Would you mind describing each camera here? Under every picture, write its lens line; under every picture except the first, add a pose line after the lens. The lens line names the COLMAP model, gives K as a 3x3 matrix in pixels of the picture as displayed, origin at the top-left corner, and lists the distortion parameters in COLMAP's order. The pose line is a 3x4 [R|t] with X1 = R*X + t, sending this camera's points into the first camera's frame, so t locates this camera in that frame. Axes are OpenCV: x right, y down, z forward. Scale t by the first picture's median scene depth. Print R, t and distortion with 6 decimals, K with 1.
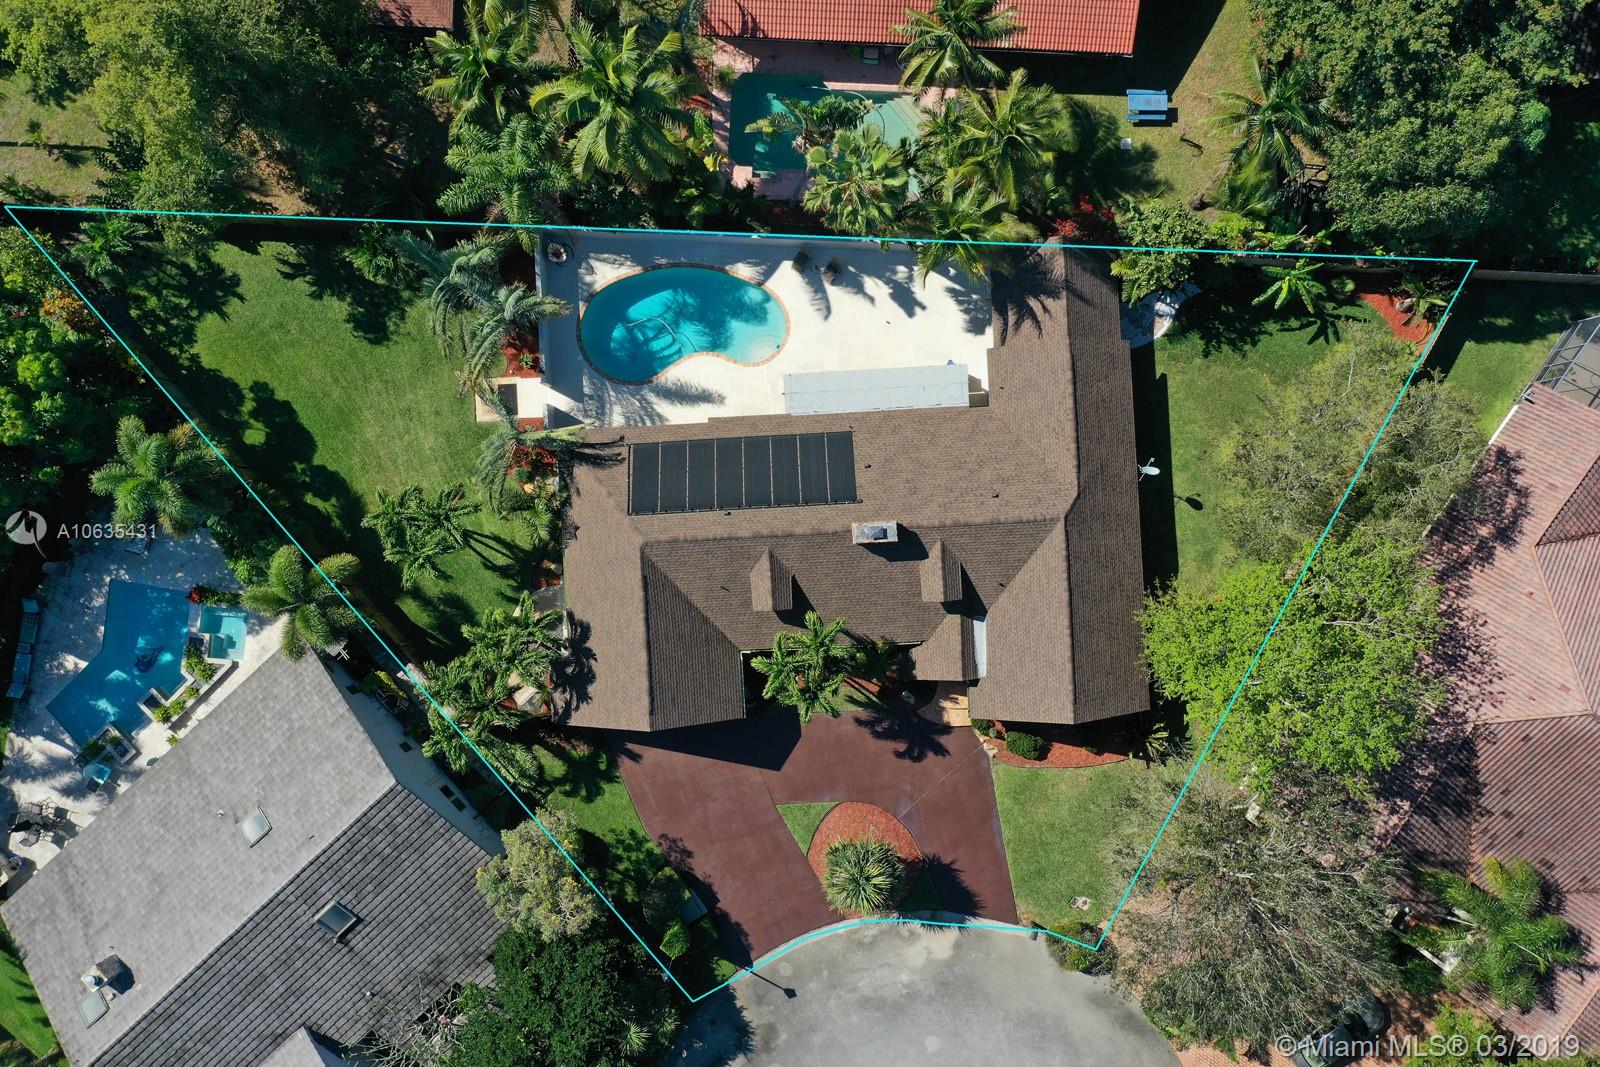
lens RADIAL K [[1253.3, 0, 803.3], [0, 1253.3, 524.9], [0, 0, 1]] dist [0.006737, 0.004324]
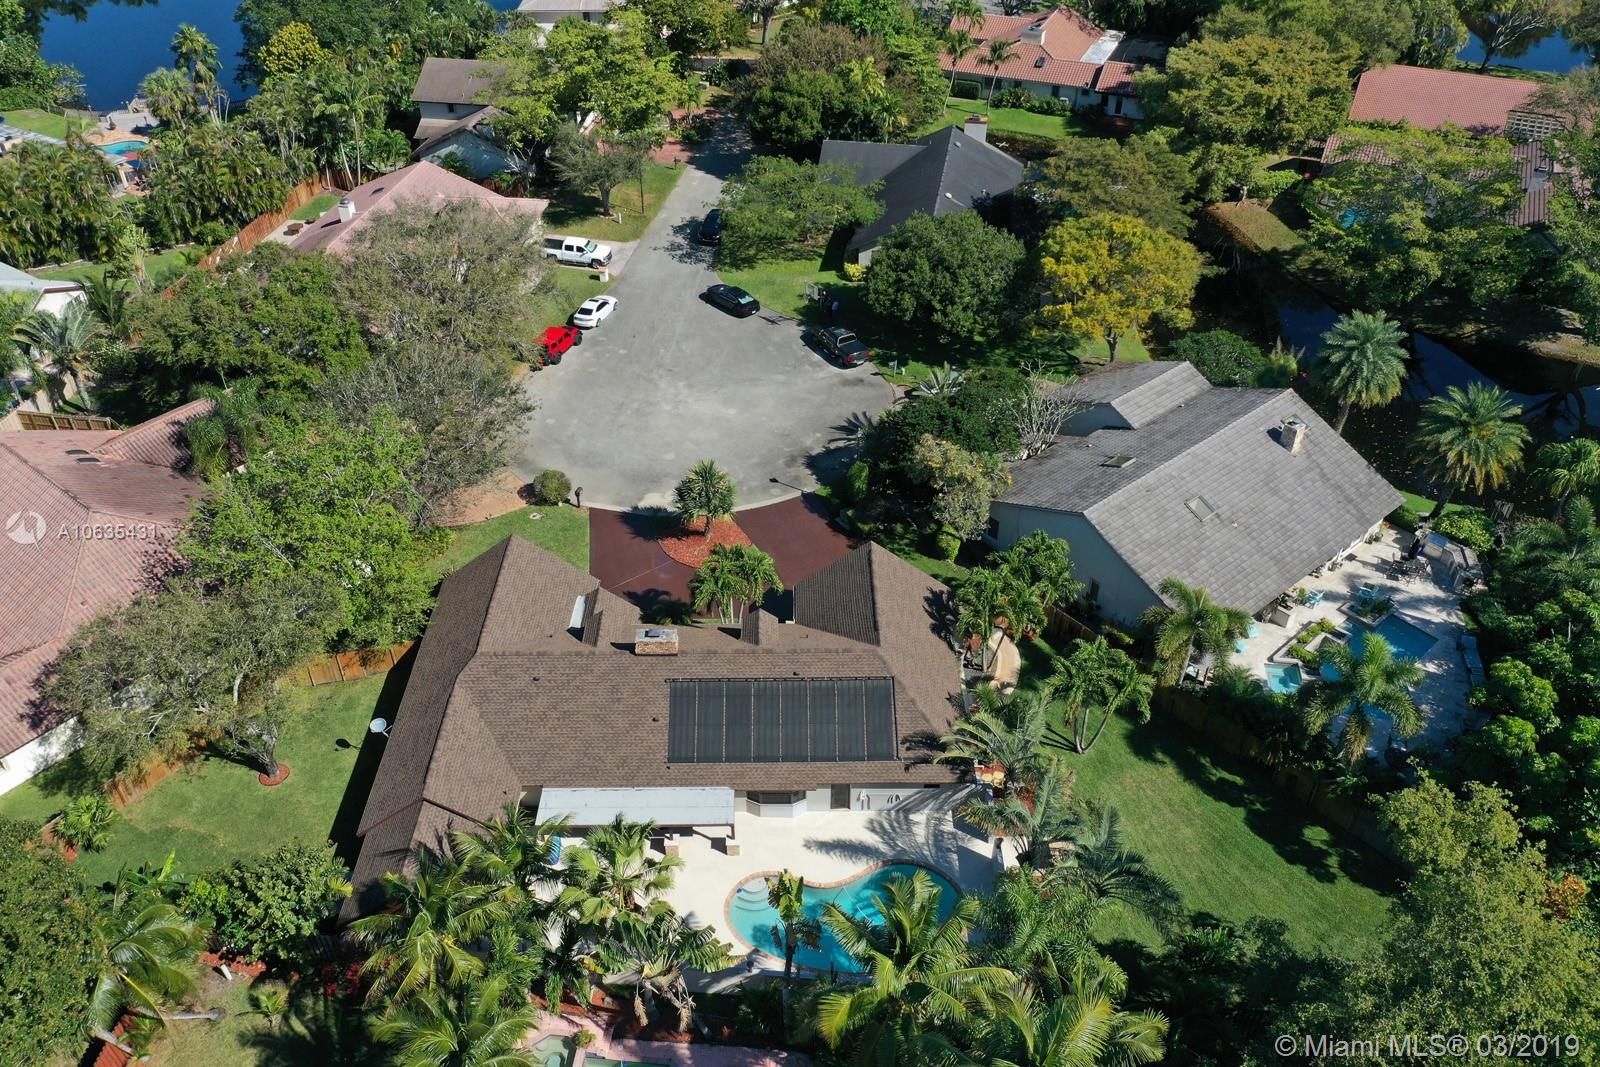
lens RADIAL K [[1253.3, 0, 803.3], [0, 1253.3, 524.9], [0, 0, 1]] dist [0.006737, 0.004324]
pose [[-0.998748, -0.006337, 0.049618, -0.115154], [0.043553, -0.598027, 0.800291, -0.753413], [0.024601, 0.801451, 0.597555, 0.280998]]
